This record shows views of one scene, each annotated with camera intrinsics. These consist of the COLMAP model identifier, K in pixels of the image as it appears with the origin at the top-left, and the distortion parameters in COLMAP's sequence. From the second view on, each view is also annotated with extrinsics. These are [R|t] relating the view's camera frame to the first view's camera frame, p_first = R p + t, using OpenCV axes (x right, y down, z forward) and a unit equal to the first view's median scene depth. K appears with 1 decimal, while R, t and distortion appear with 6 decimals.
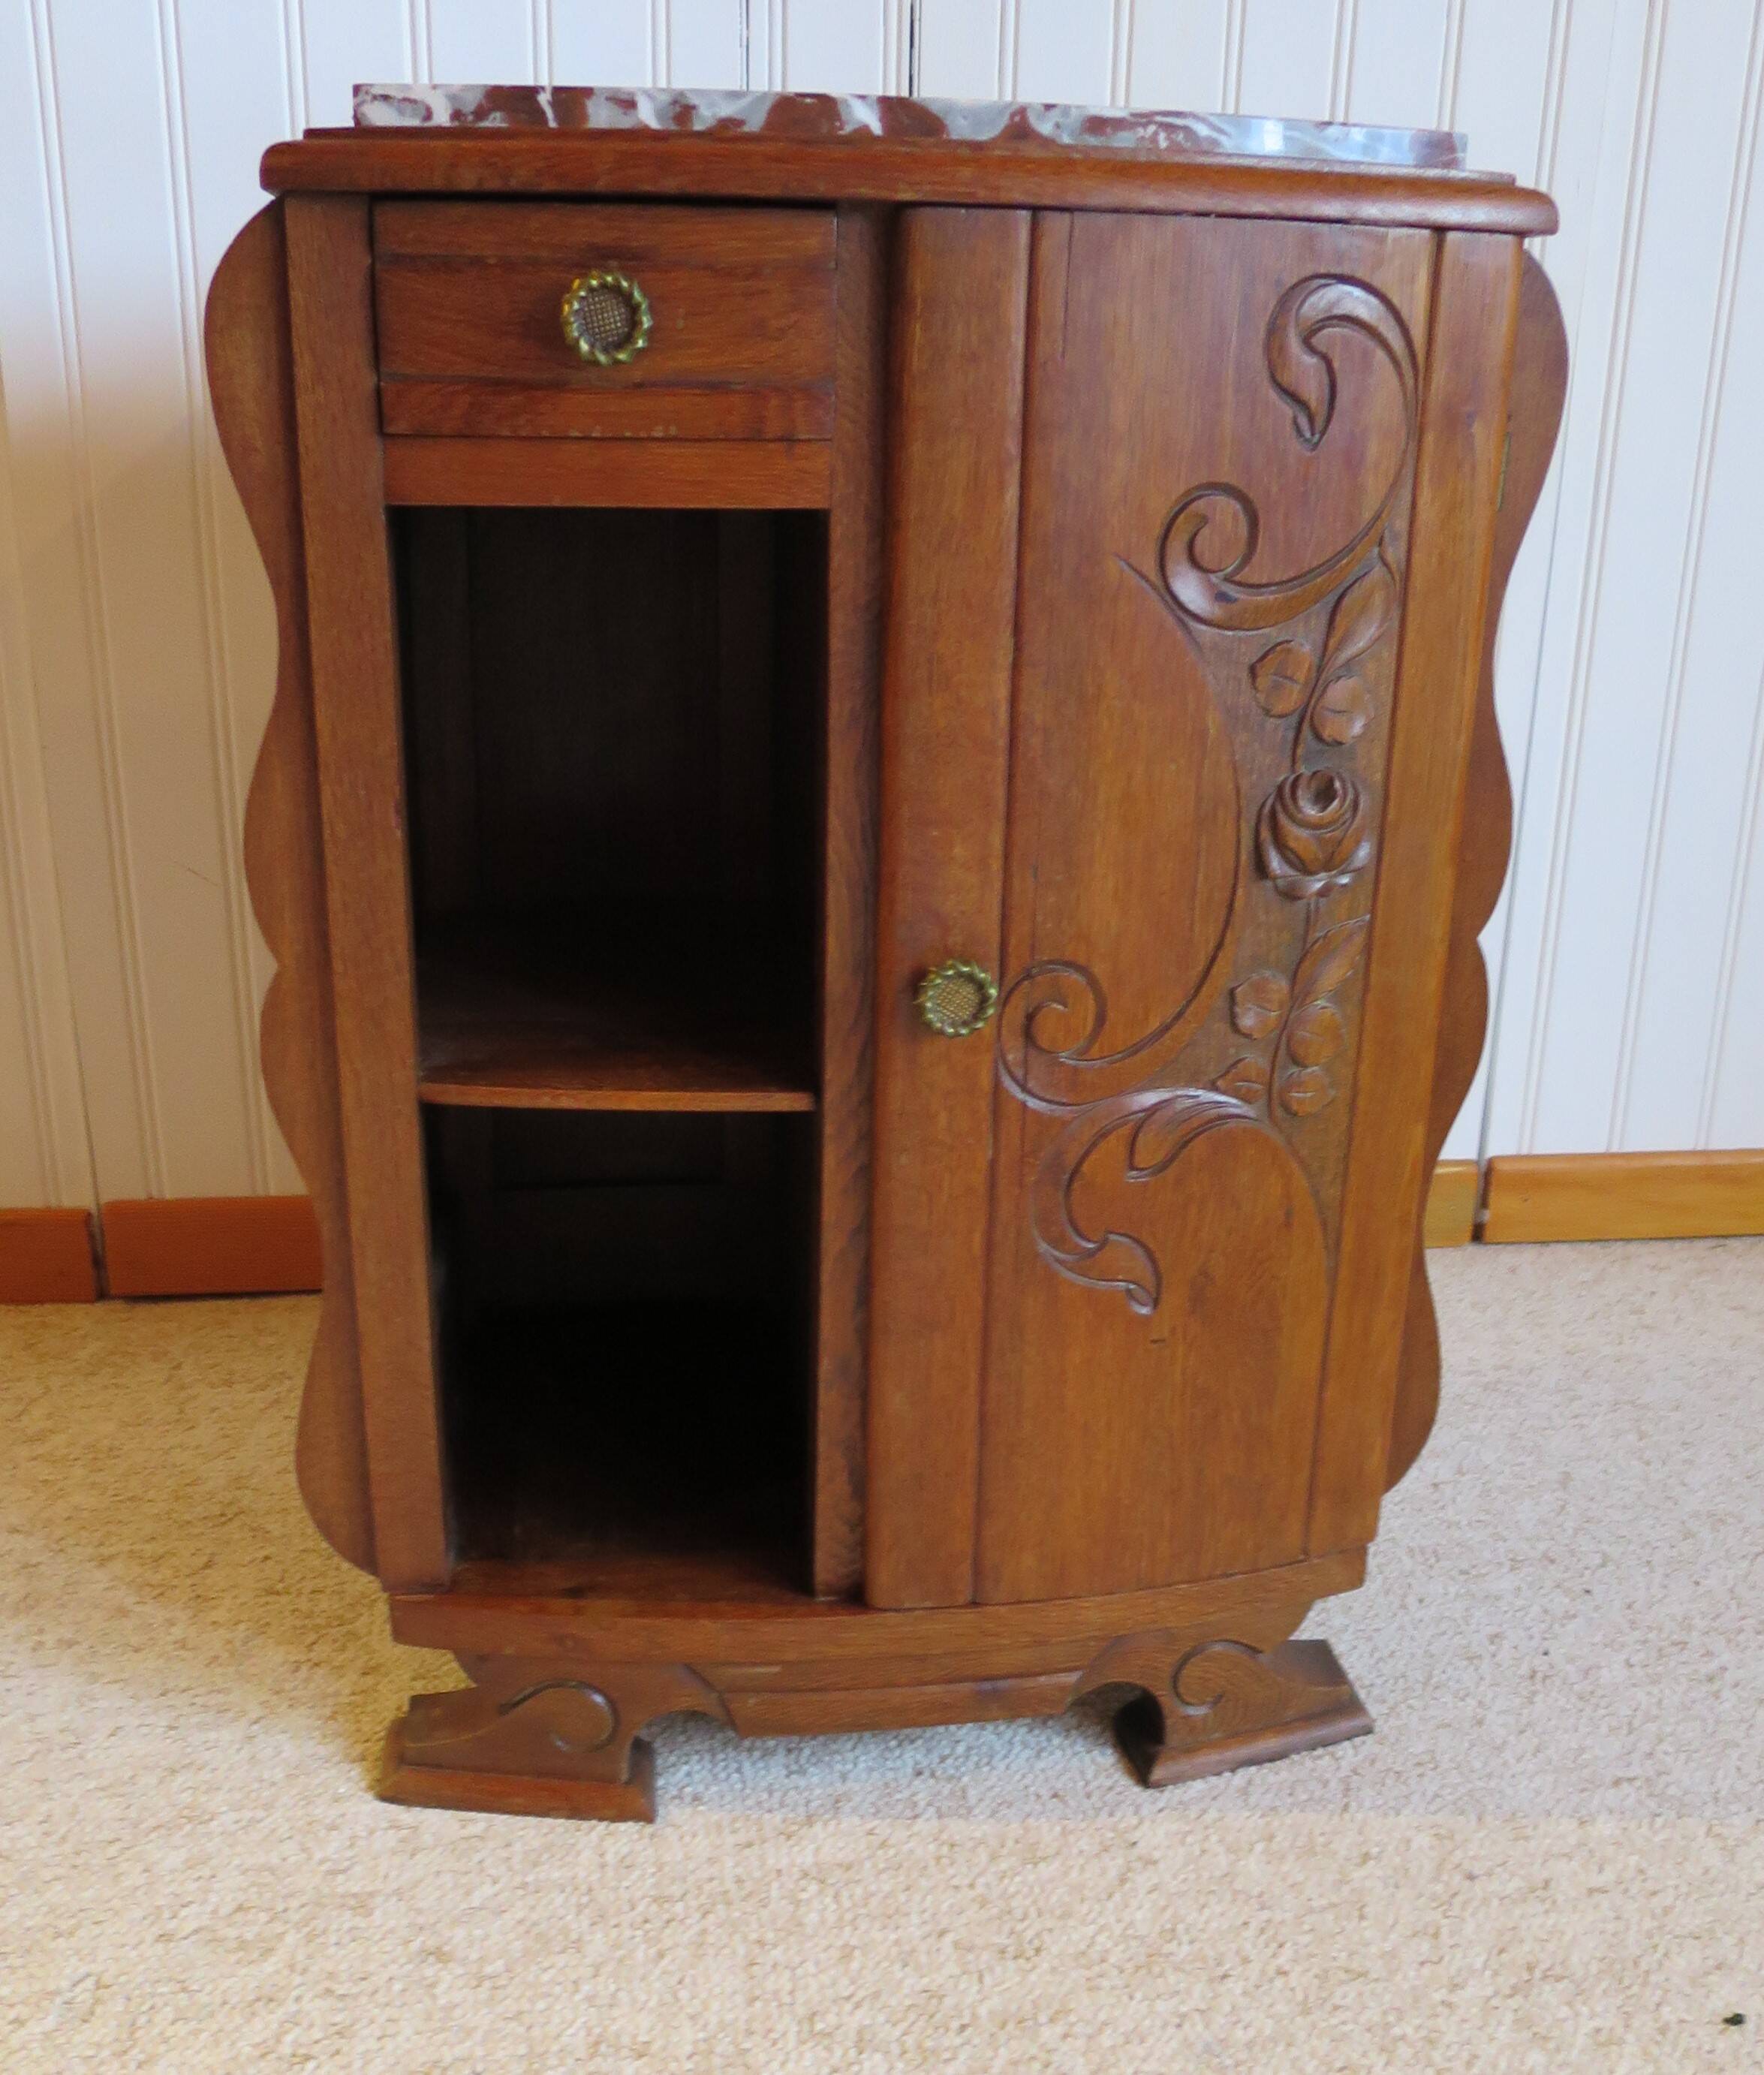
lens RADIAL K [[2155.2, 0, 923.5], [0, 2155.2, 1228.7], [0, 0, 1]] dist [-0.048447, 0.009875]
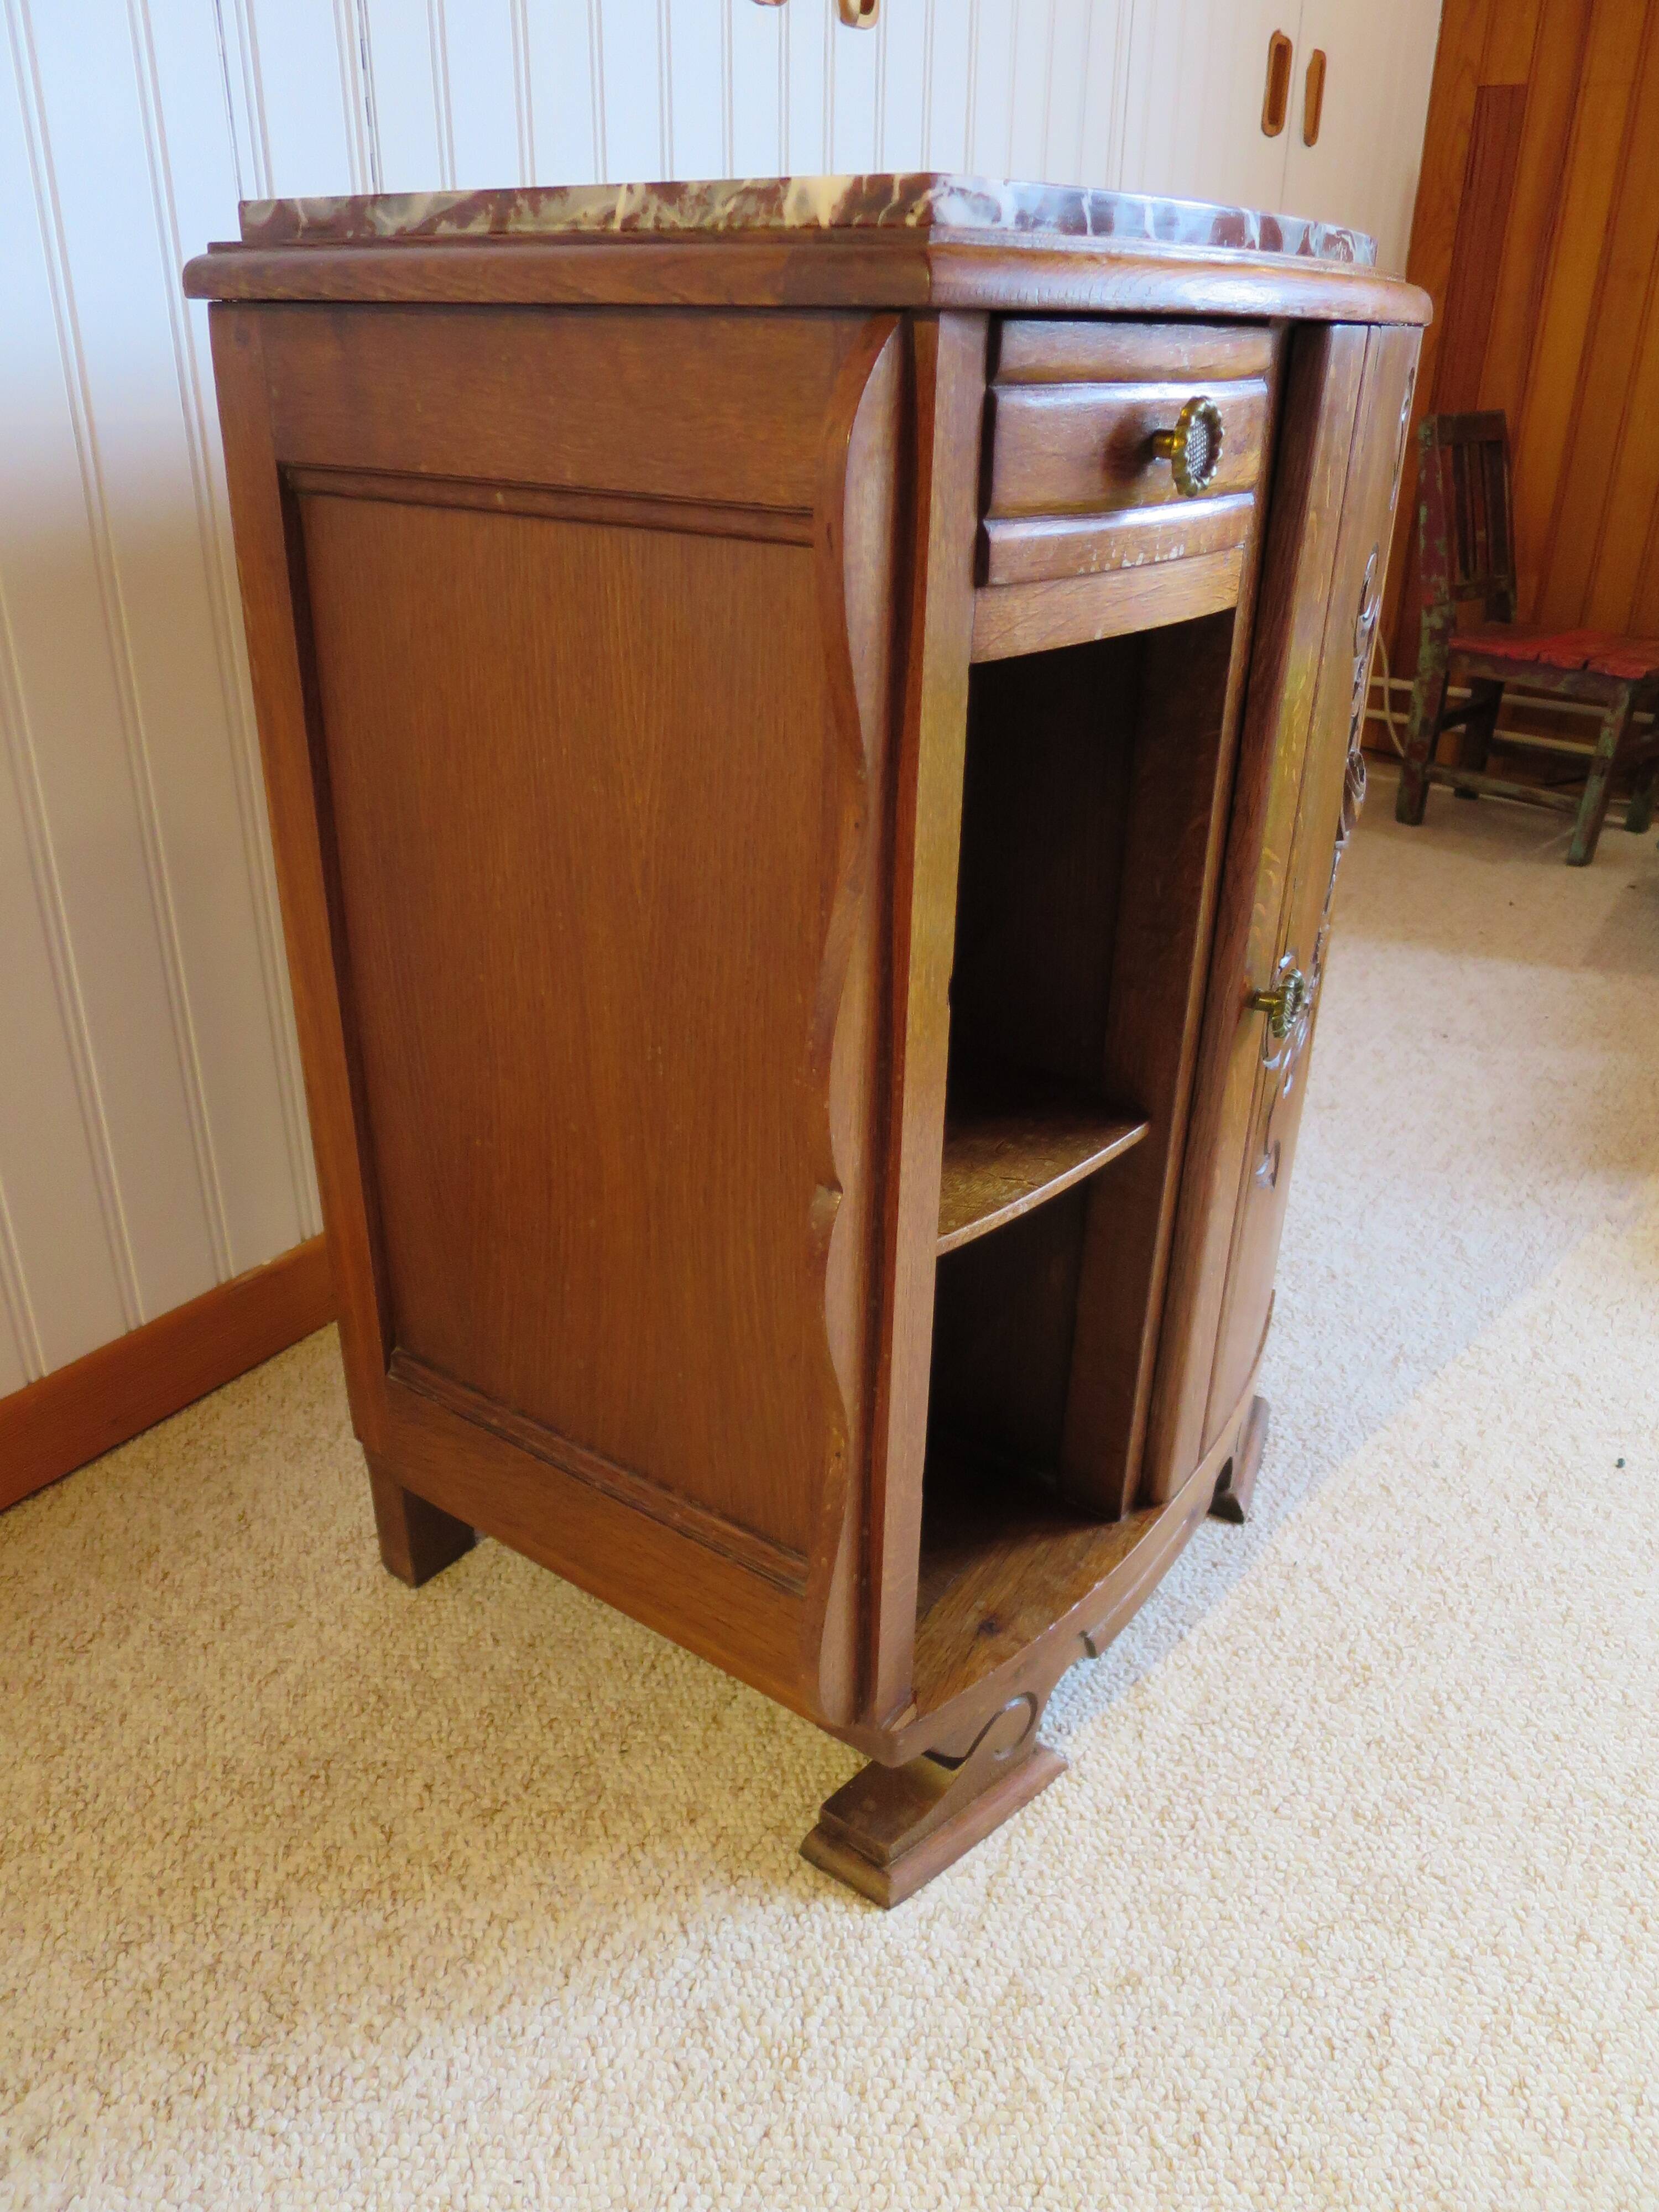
lens RADIAL K [[1585.7, 0, 829.5], [0, 1585.7, 1106.0], [0, 0, 1]] dist [-0.045289, 0.007890]
pose [[0.692168, -0.333595, 0.640014, -0.679244], [0.270039, 0.942063, 0.198987, -0.273196], [-0.669314, 0.035096, 0.742150, 0.489123]]
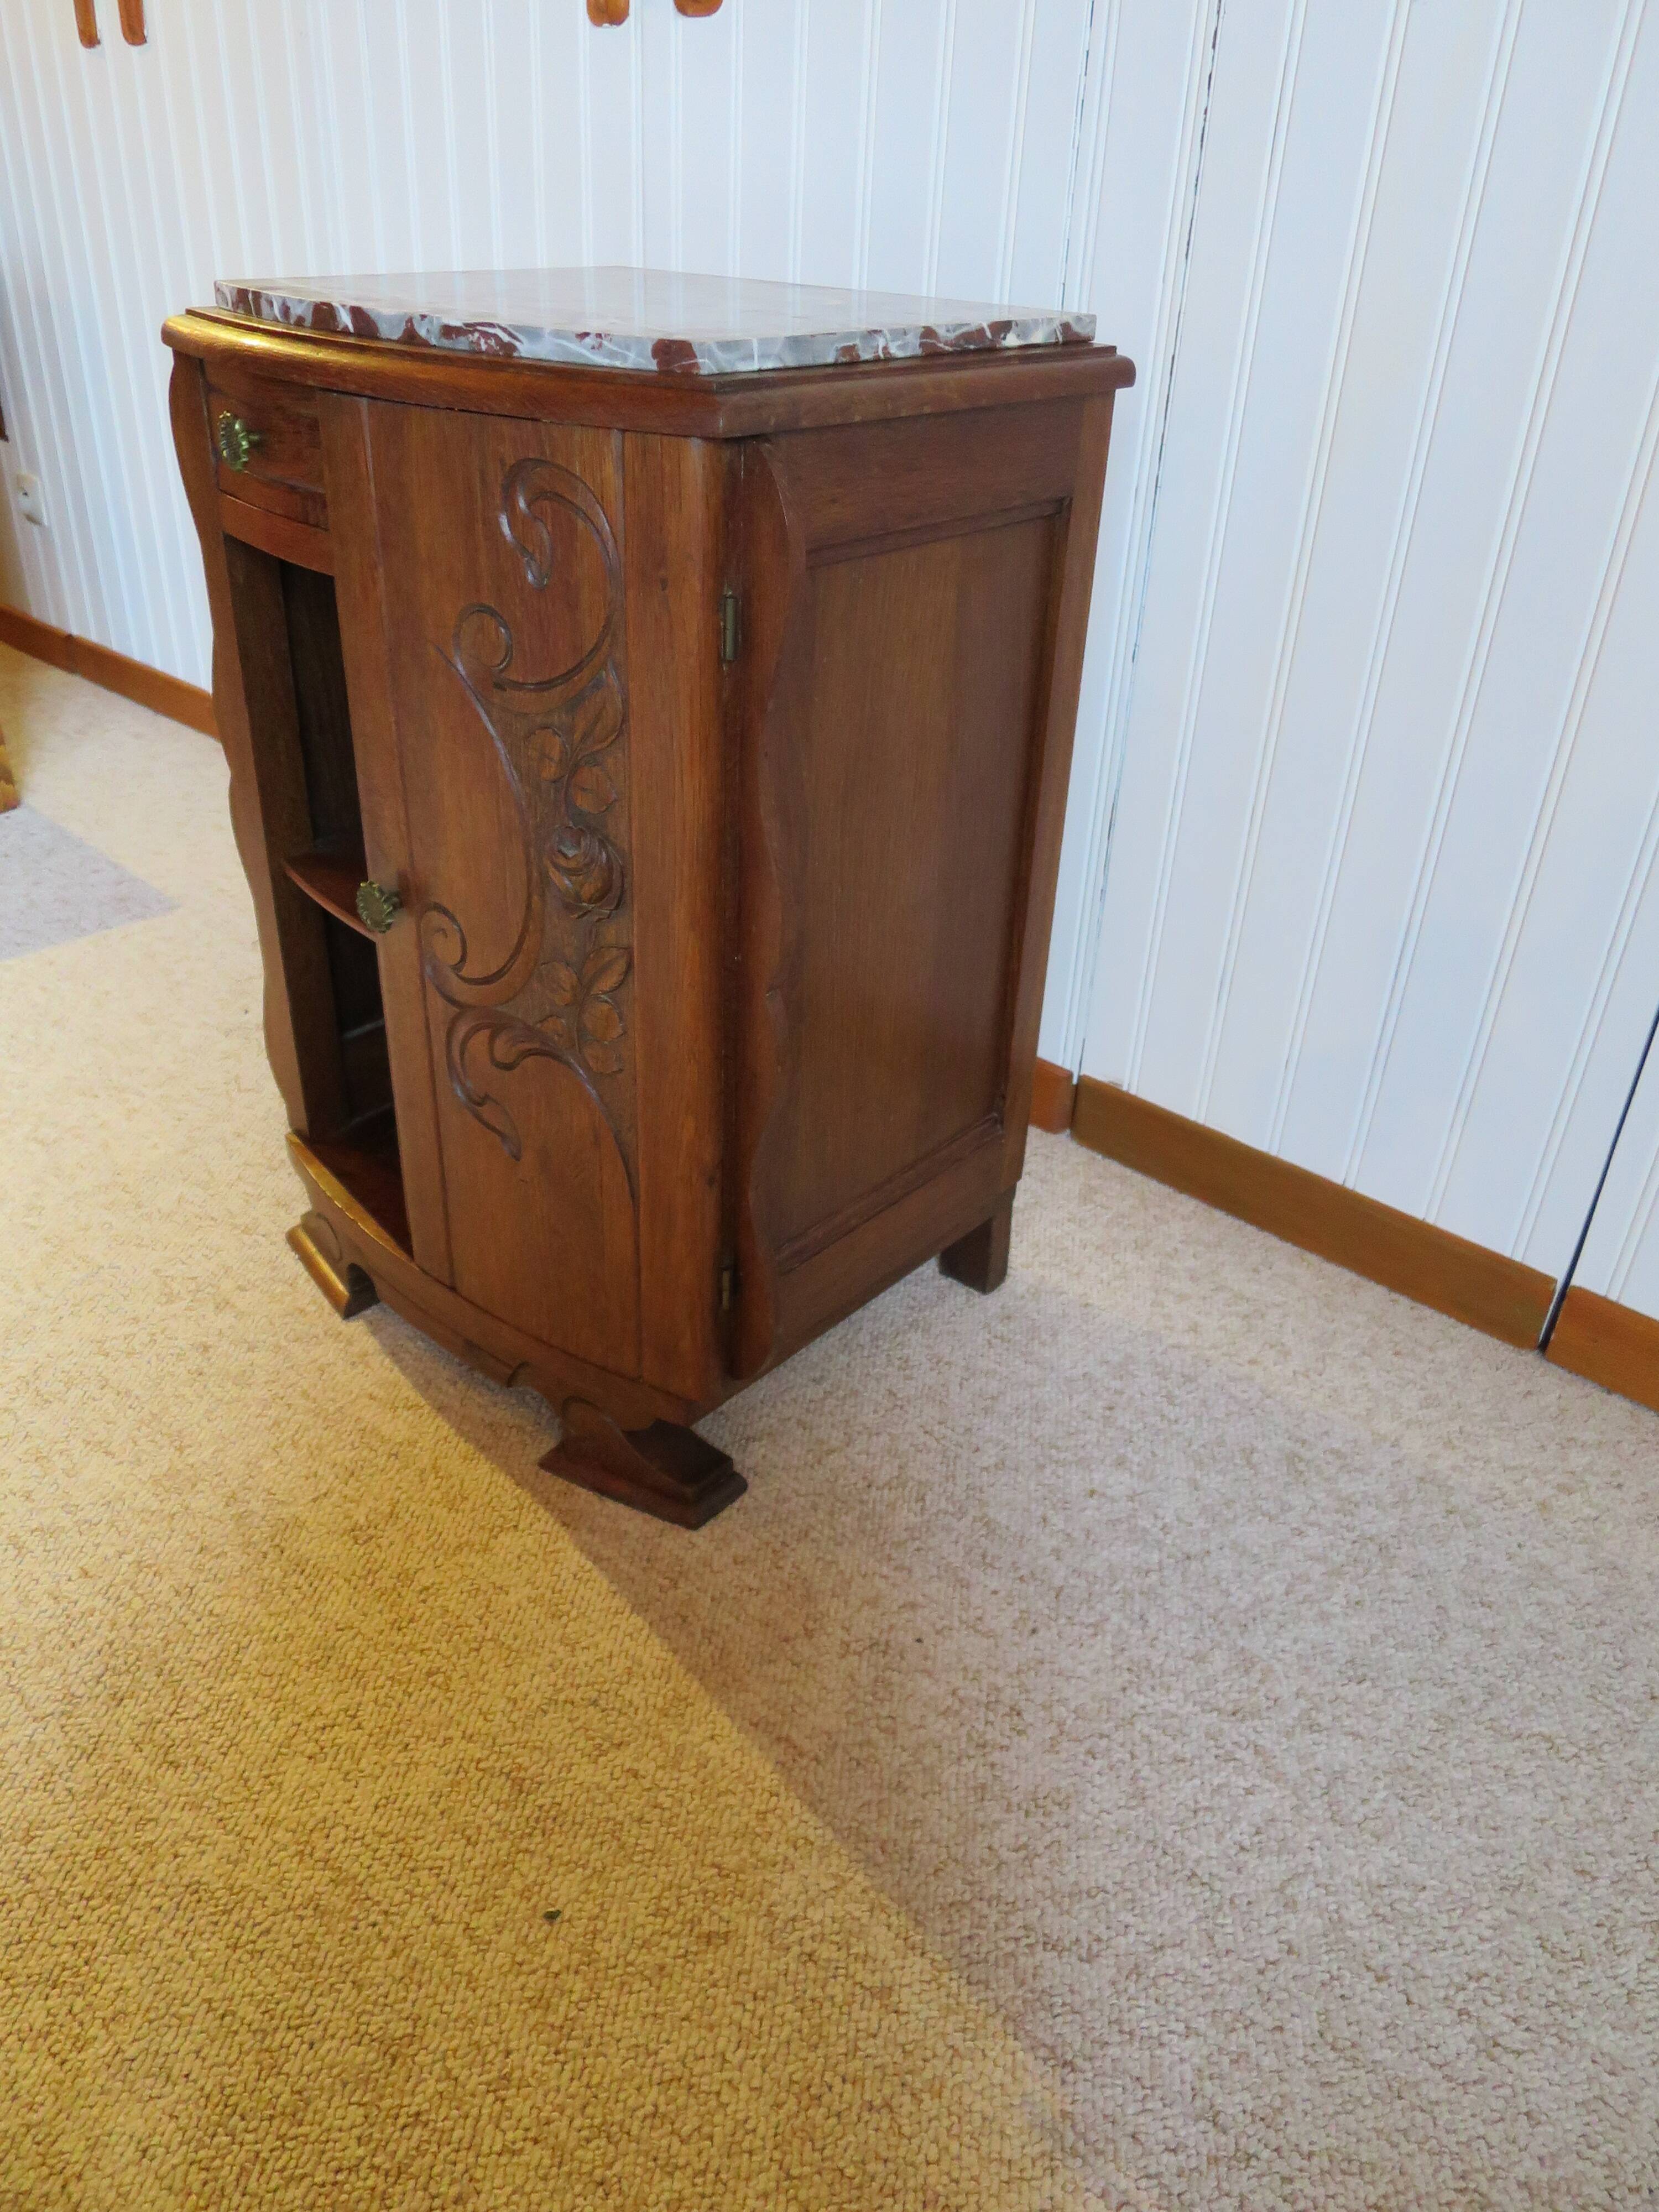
lens RADIAL K [[1587.7, 0, 832.9], [0, 1587.7, 1102.0], [0, 0, 1]] dist [-0.041377, 0.000280]
pose [[0.652637, 0.390660, -0.649192, 0.938510], [-0.306293, 0.919726, 0.245539, -0.328710], [0.693001, 0.038595, 0.719903, 0.393097]]
